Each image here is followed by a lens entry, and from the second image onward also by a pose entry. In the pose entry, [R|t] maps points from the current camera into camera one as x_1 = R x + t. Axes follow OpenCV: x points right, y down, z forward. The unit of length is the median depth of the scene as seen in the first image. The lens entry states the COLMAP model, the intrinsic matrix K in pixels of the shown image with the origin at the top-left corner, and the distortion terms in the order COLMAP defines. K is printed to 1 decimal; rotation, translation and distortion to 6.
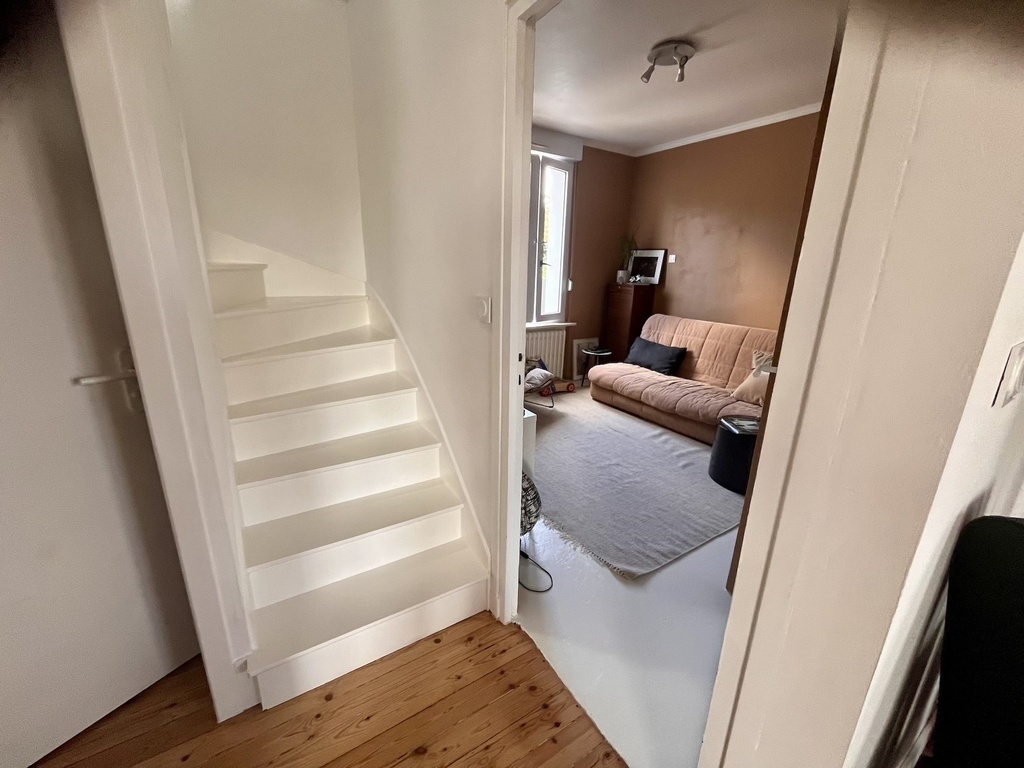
lens RADIAL K [[417.0, 0, 510.5], [0, 417.0, 381.2], [0, 0, 1]] dist [-0.003301, -0.000441]
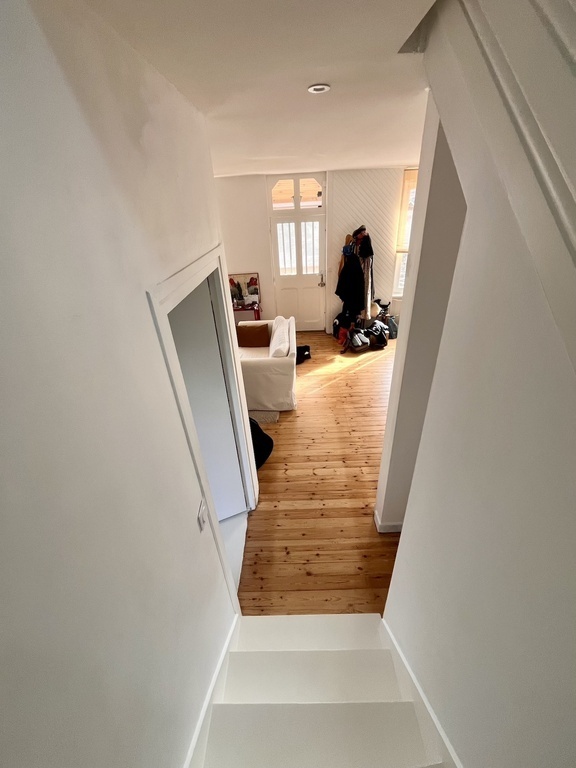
lens RADIAL K [[312.7, 0, 288.6], [0, 312.7, 383.6], [0, 0, 1]] dist [-0.003301, -0.000441]
pose [[-0.842445, -0.260128, 0.471826, -0.194564], [0.167603, 0.705750, 0.688351, -0.333450], [-0.512050, 0.658977, -0.550957, 0.375289]]
